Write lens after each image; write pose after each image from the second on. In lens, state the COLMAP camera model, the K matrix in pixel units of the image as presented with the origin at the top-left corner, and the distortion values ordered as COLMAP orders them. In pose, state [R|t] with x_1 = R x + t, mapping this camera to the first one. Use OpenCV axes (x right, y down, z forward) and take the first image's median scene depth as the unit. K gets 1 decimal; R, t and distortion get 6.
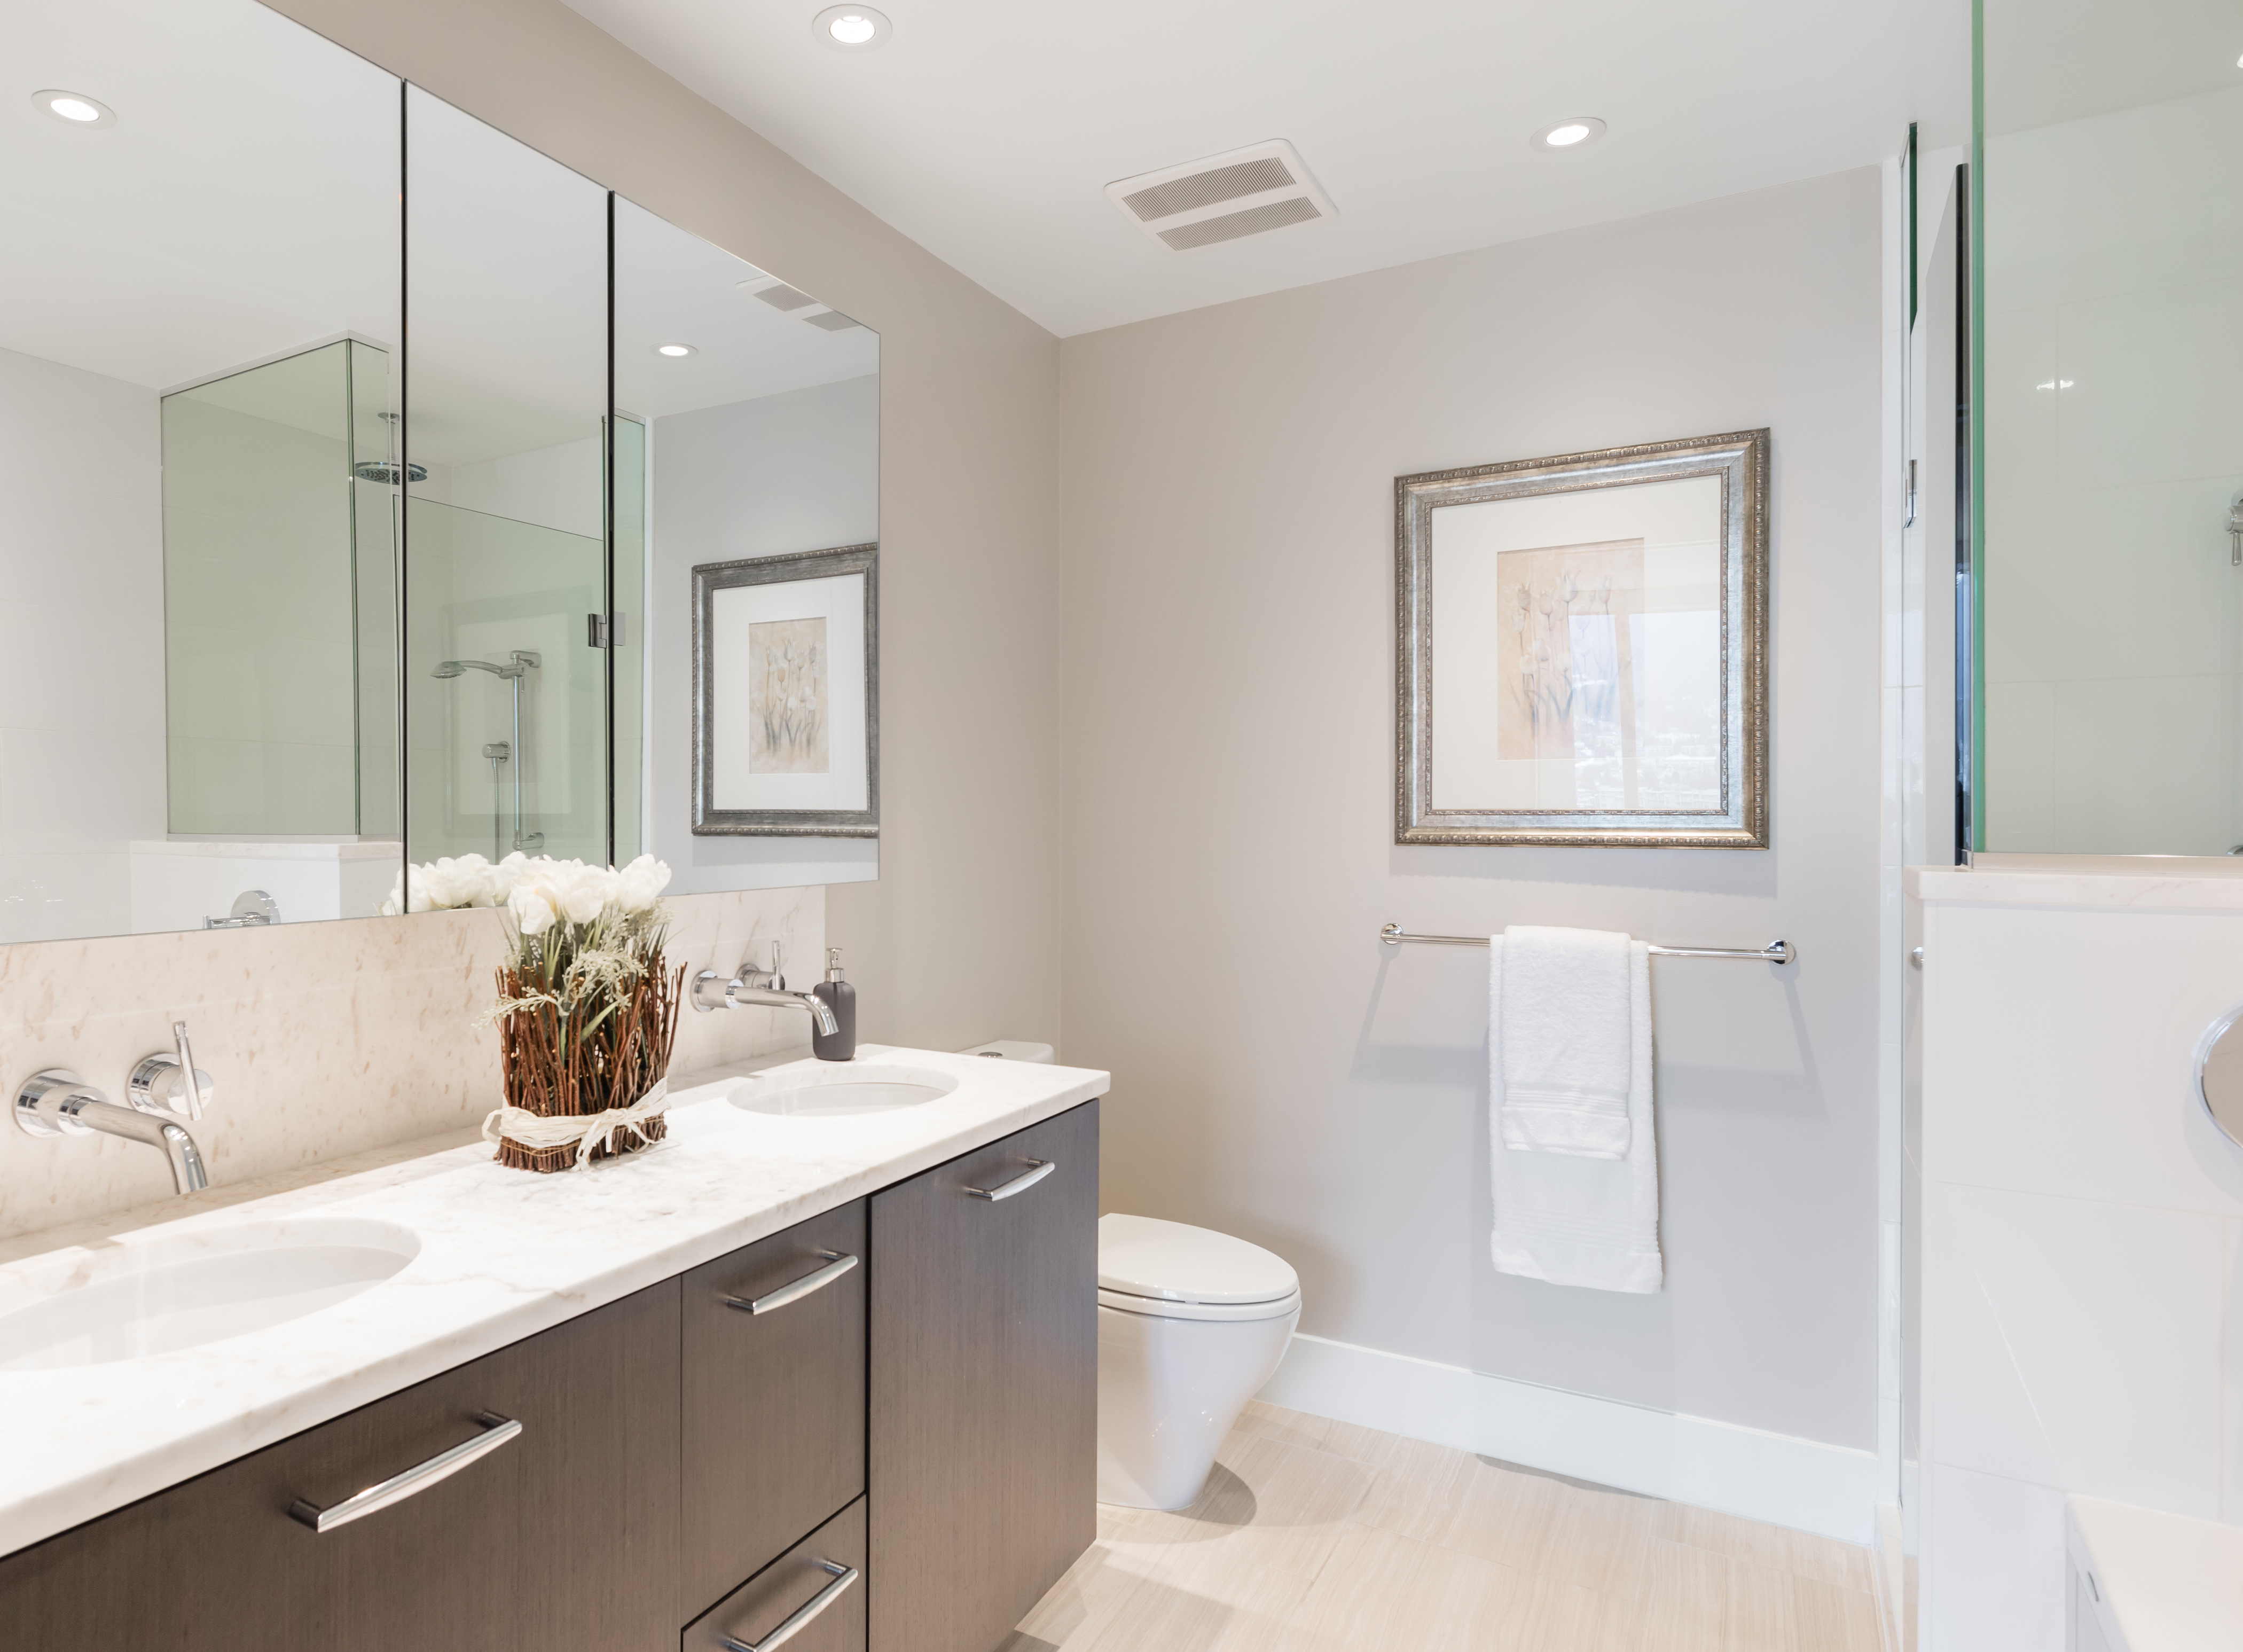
lens RADIAL K [[1228.0, 0, 1119.6], [0, 1228.0, 815.7], [0, 0, 1]] dist [0.002973, 0.000527]
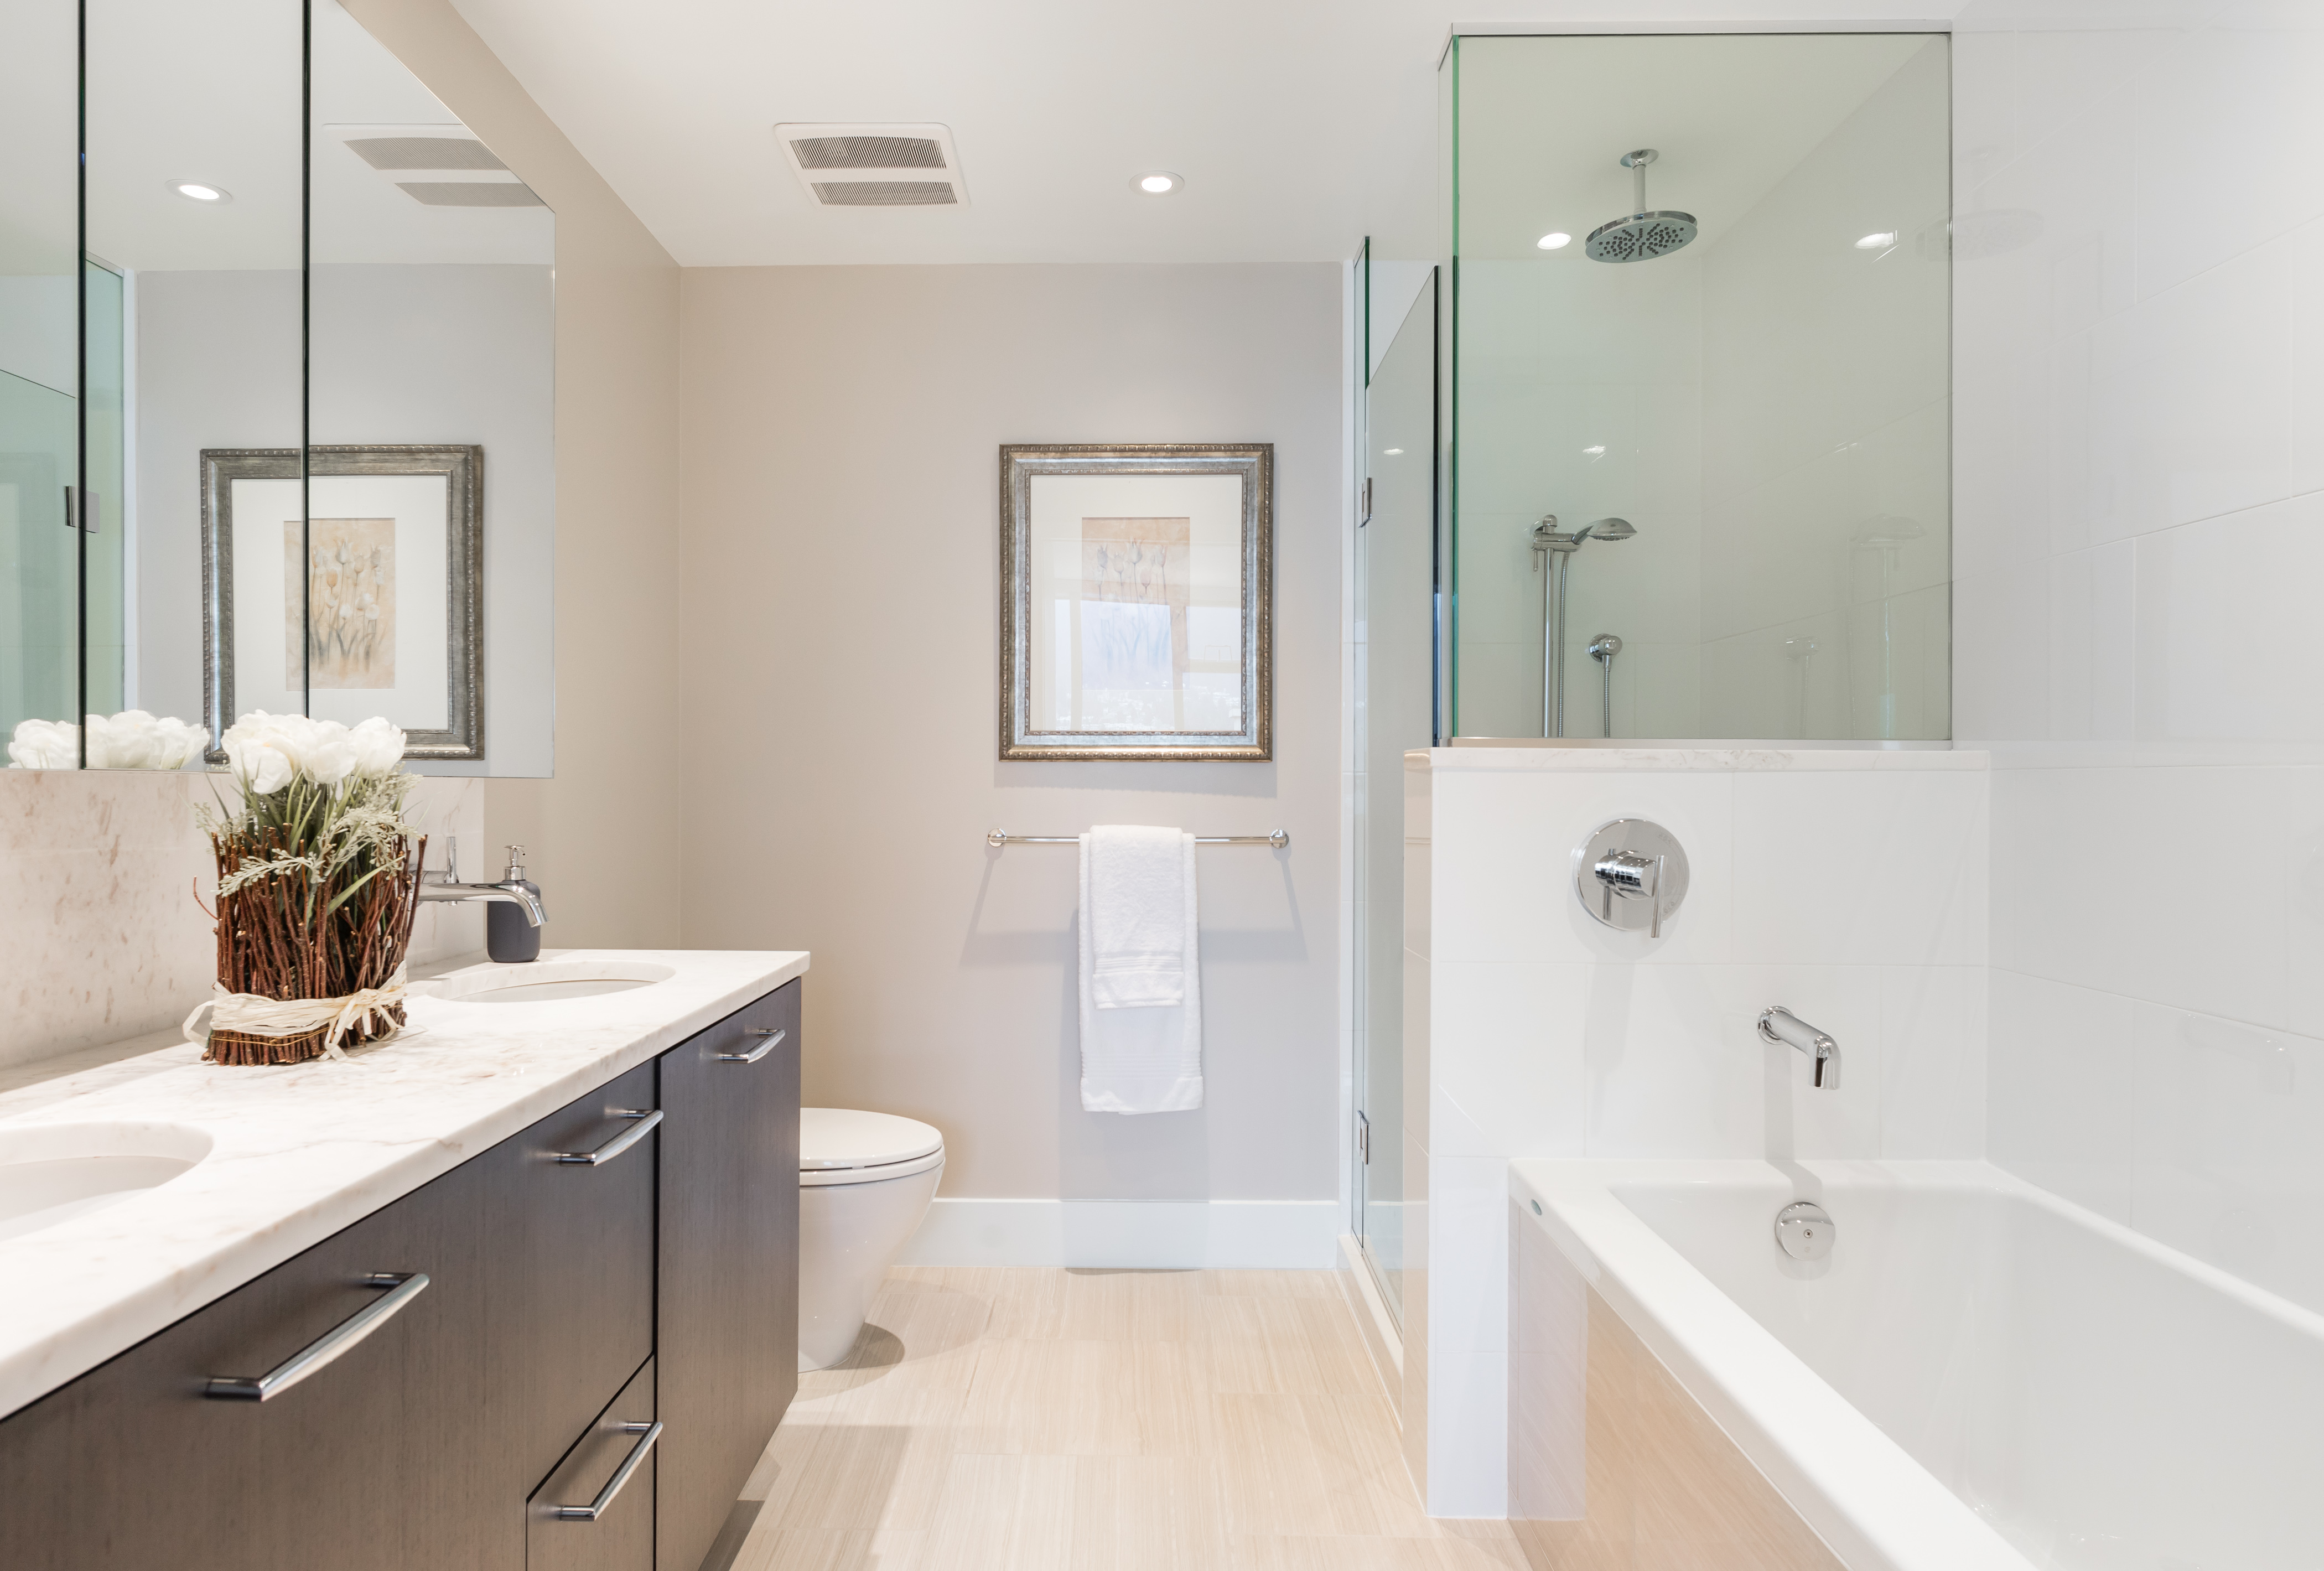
lens RADIAL K [[1097.9, 0, 1151.6], [0, 1097.9, 789.9], [0, 0, 1]] dist [-0.003448, -0.000658]
pose [[0.884380, -0.014596, 0.466539, -0.144802], [0.013290, 0.999893, 0.006089, 0.049886], [-0.466578, 0.000815, 0.884480, 0.008799]]
